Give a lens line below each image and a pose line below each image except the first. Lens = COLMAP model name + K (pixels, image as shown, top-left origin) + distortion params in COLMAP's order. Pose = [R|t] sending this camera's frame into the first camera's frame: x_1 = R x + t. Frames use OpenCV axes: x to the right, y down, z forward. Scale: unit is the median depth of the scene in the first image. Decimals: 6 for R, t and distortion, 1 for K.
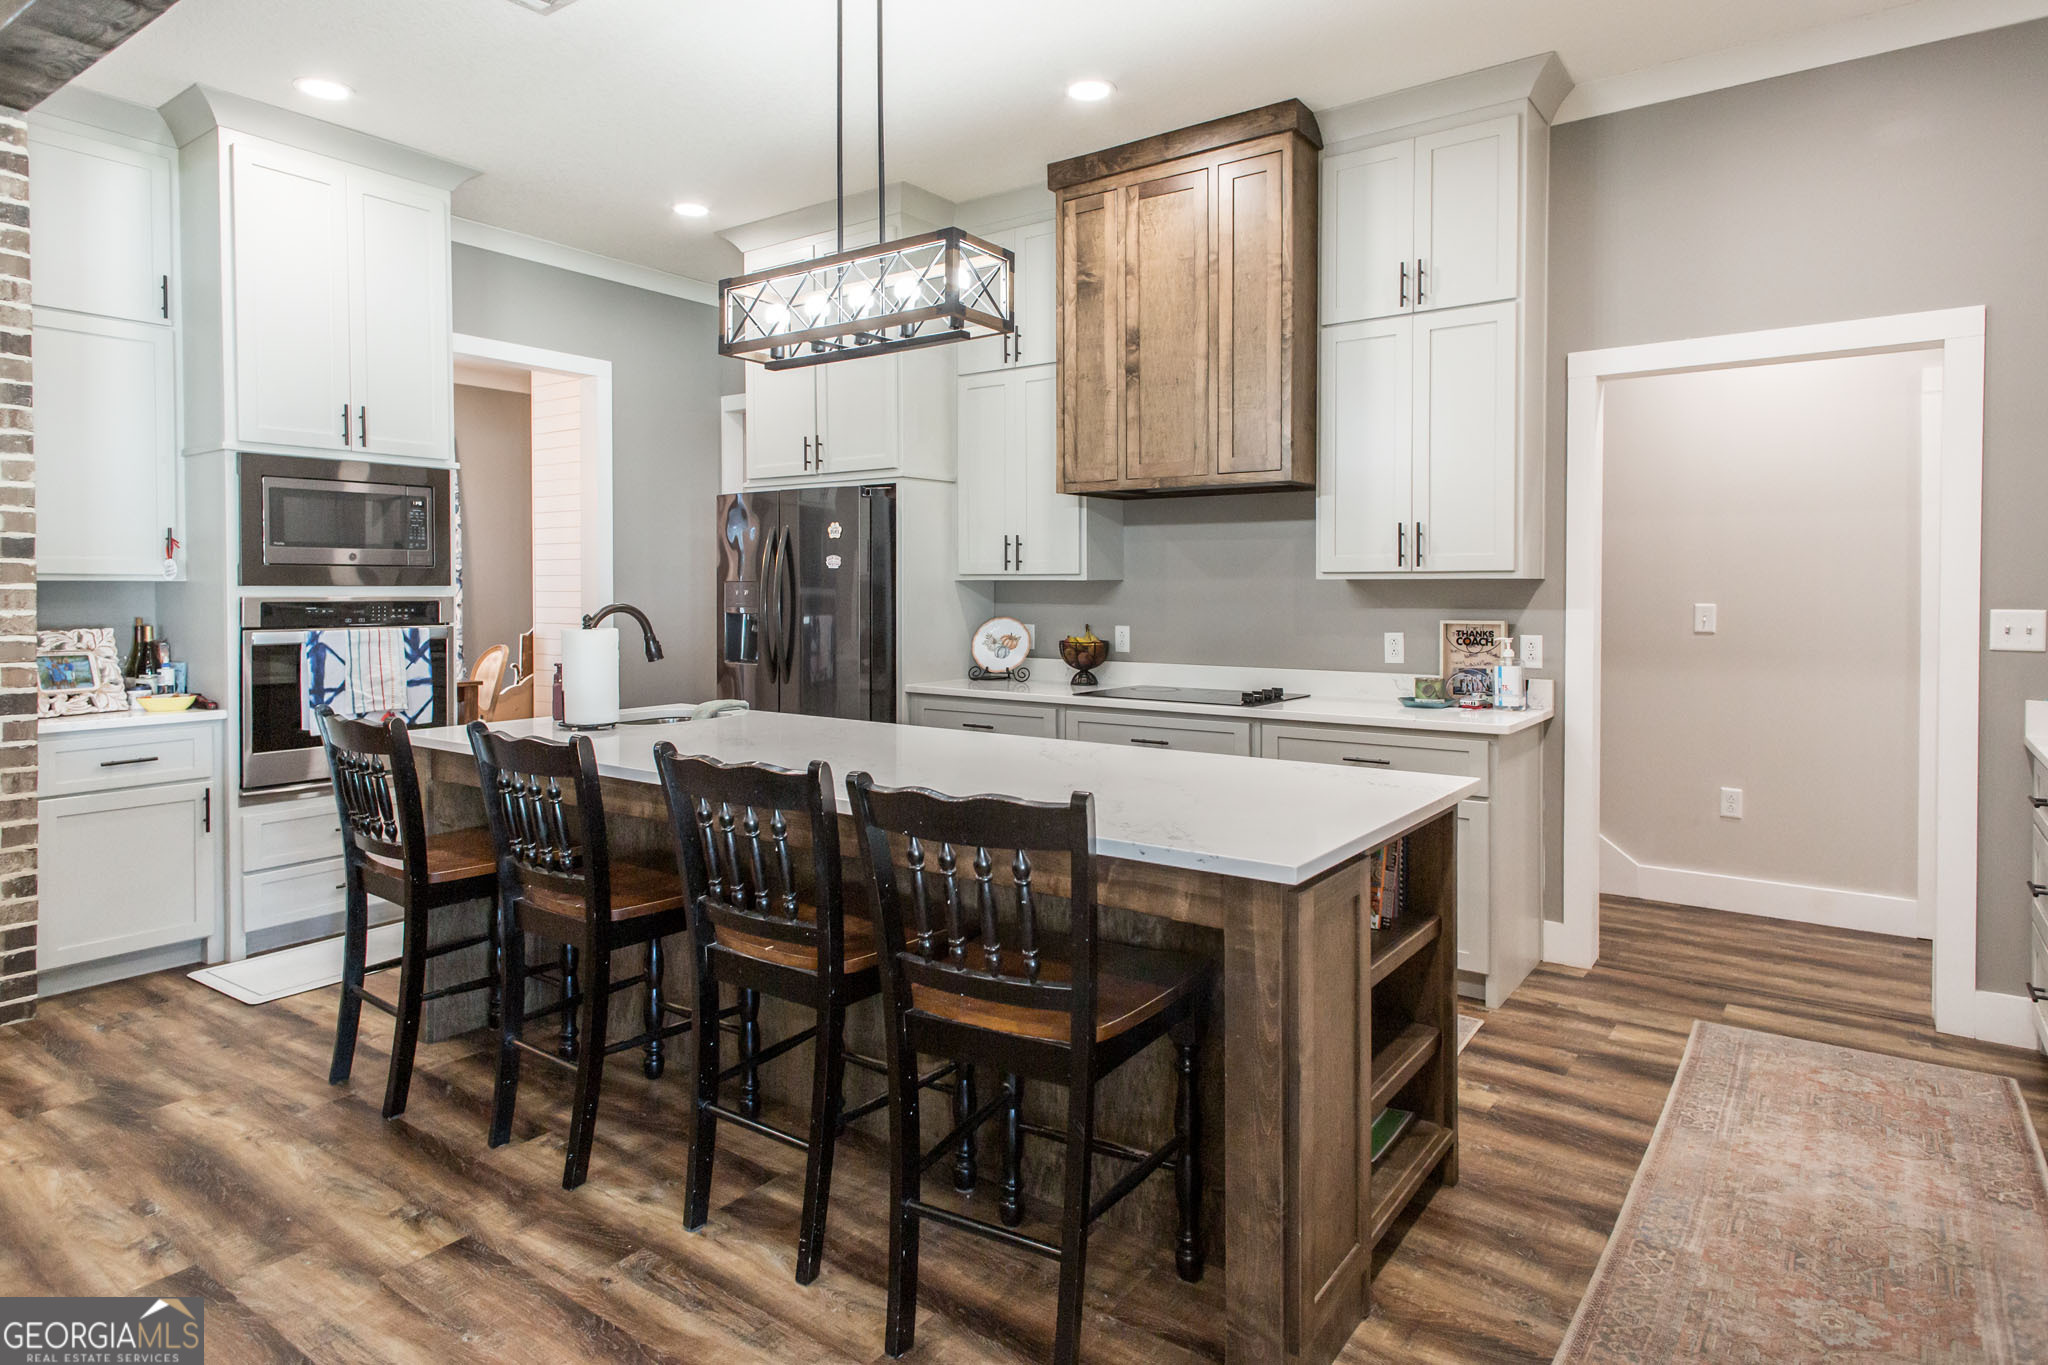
lens RADIAL K [[1186.3, 0, 1040.0], [0, 1186.3, 596.0], [0, 0, 1]] dist [0.027708, -0.005850]
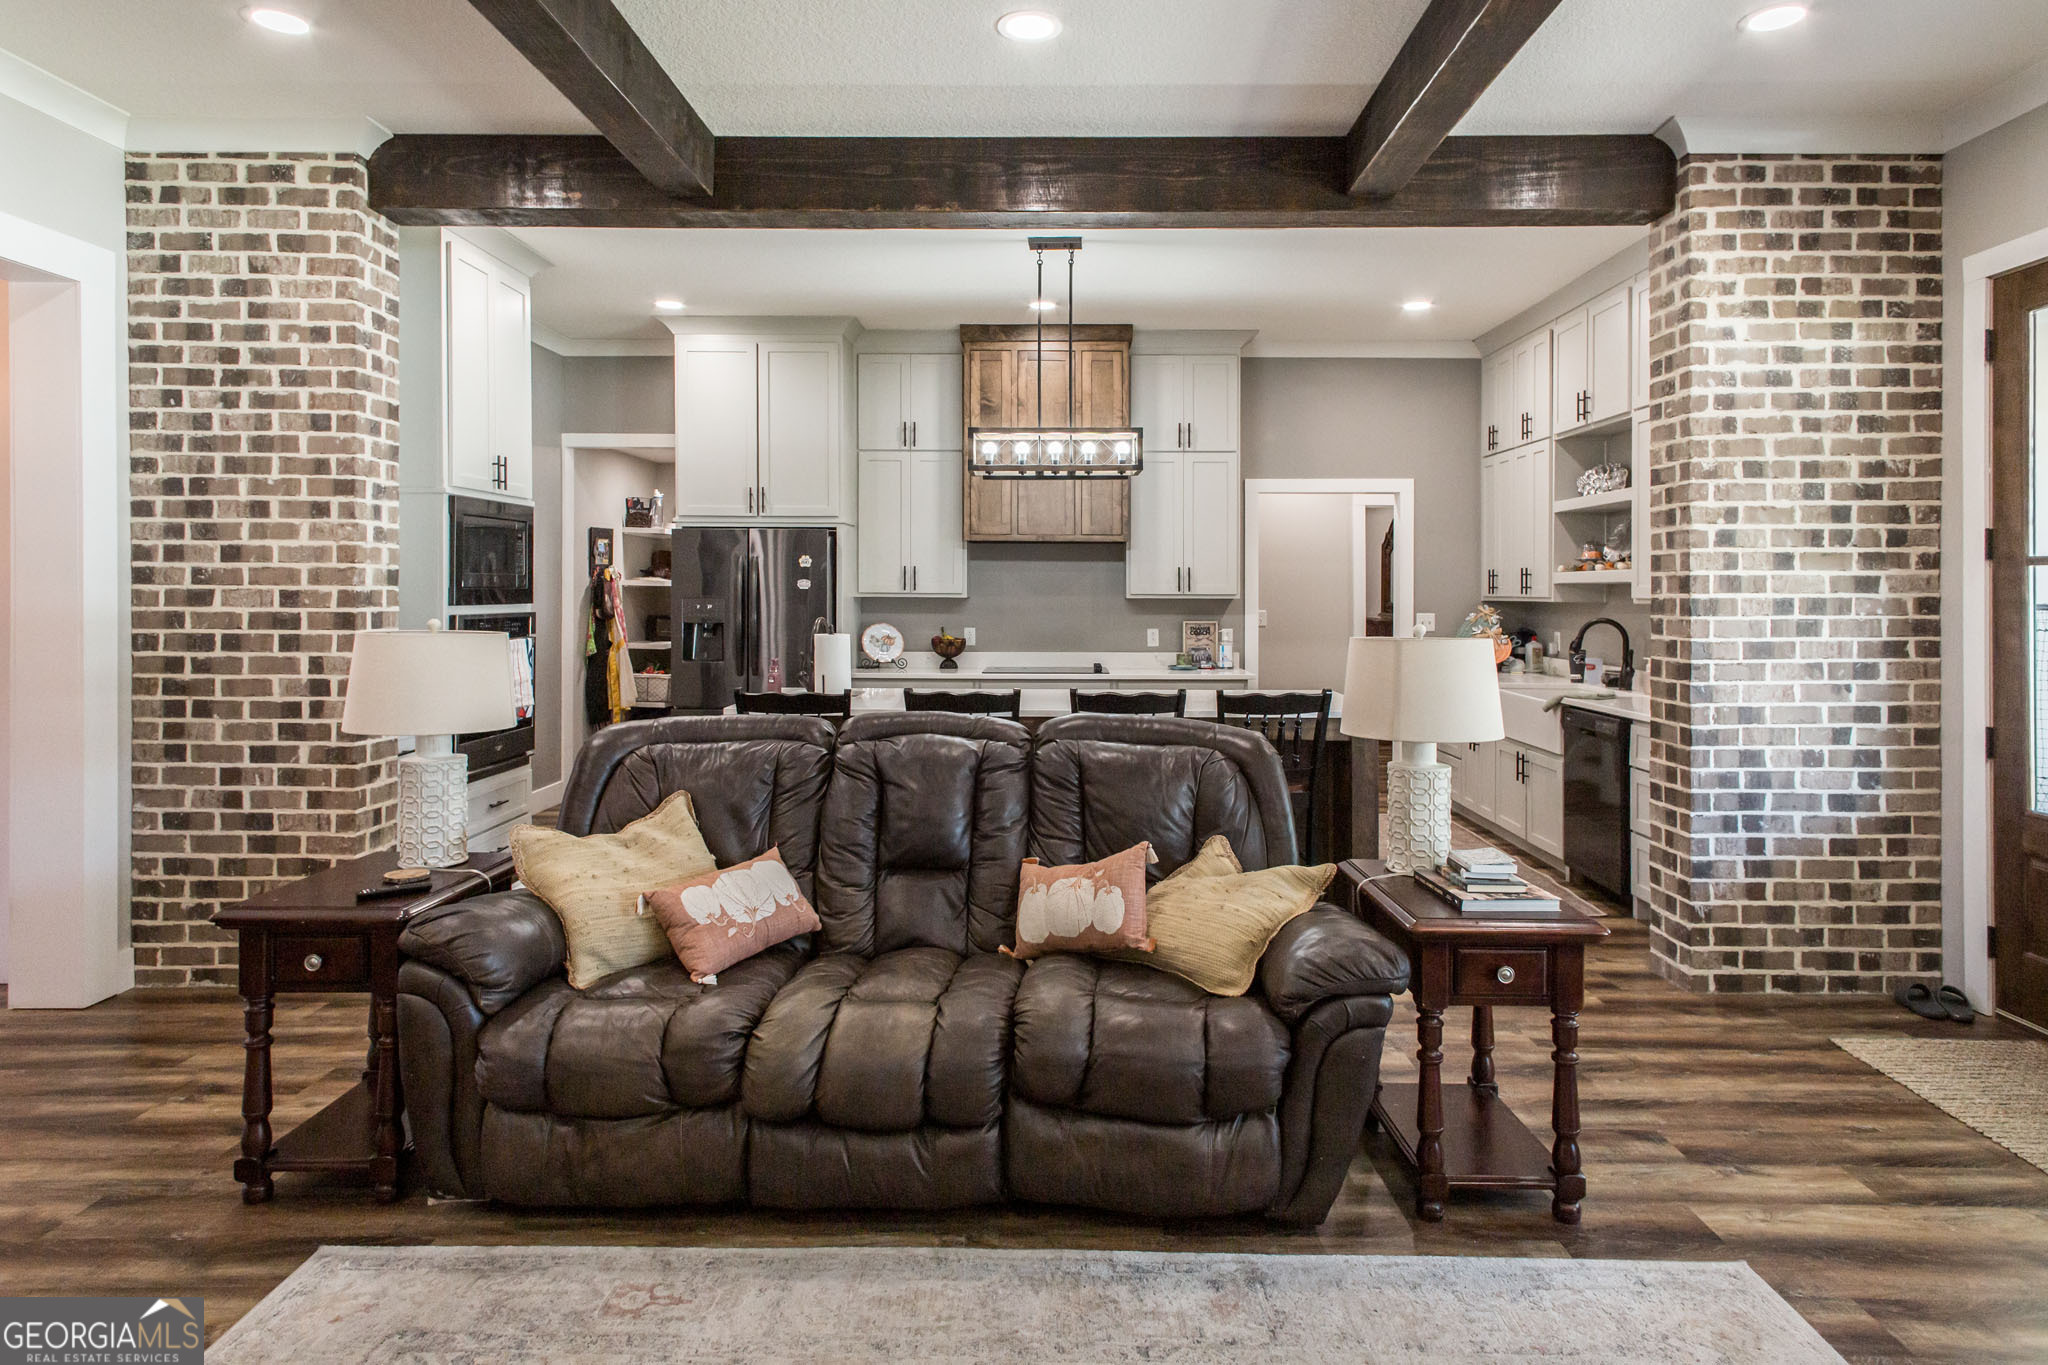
lens RADIAL K [[1186.3, 0, 1059.4], [0, 1186.3, 592.4], [0, 0, 1]] dist [0.027708, -0.005850]
pose [[0.806938, 0.002755, 0.590630, -0.853050], [-0.000454, 0.999992, -0.004045, -0.015446], [-0.590636, 0.002996, 0.806932, -0.324488]]
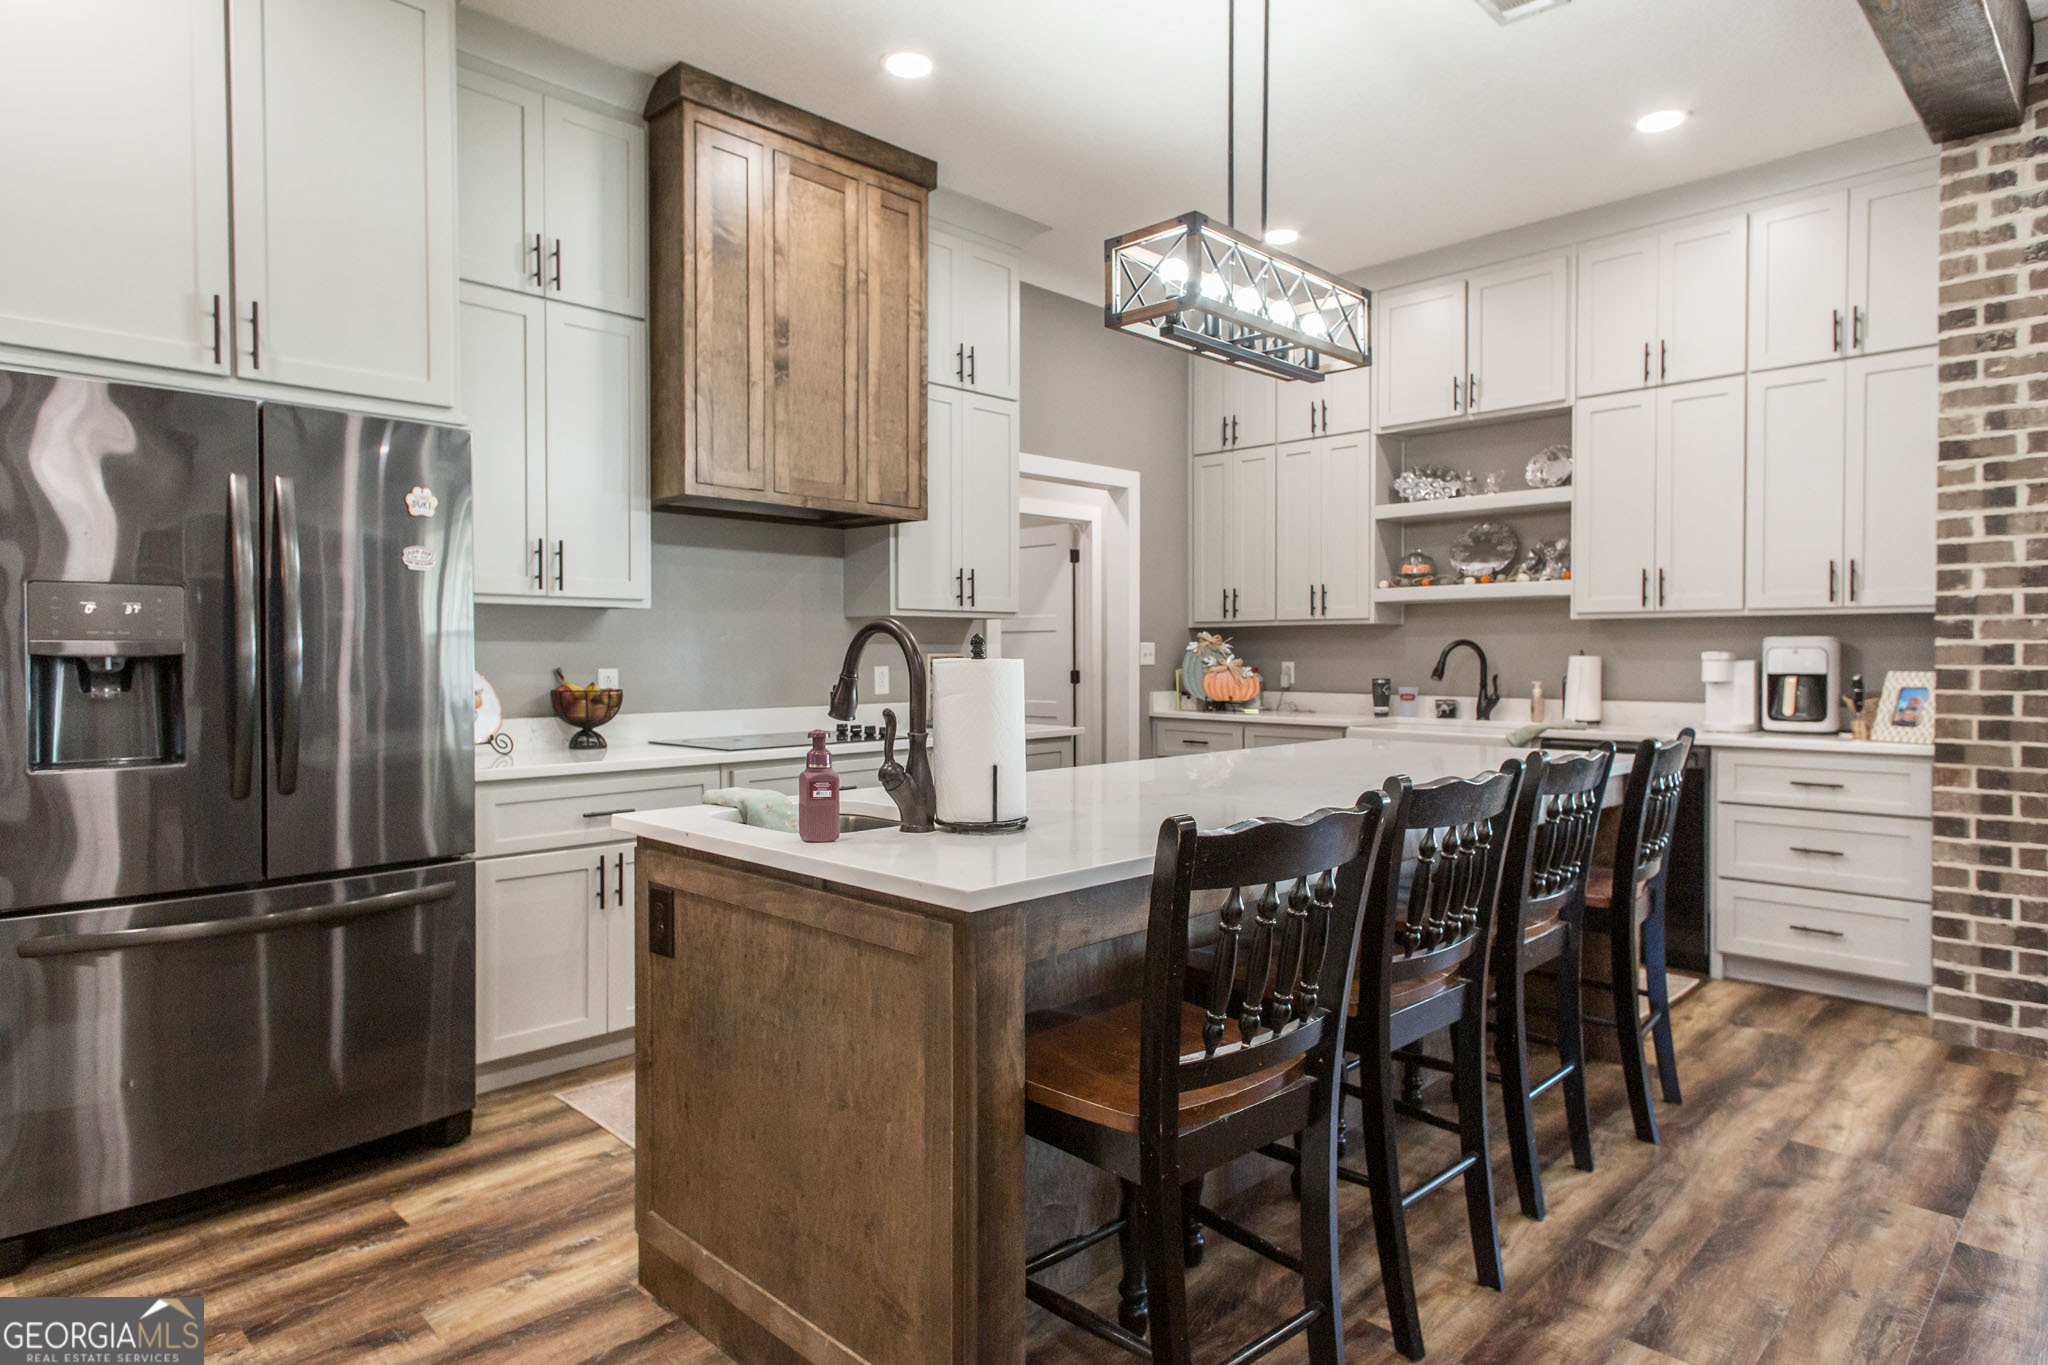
lens RADIAL K [[1186.3, 0, 1009.2], [0, 1186.3, 665.5], [0, 0, 1]] dist [0.027708, -0.005850]
pose [[0.142609, -0.009625, 0.989732, -0.785546], [0.008918, 0.999925, 0.008439, 0.021953], [-0.989739, 0.007623, 0.142684, 0.742599]]
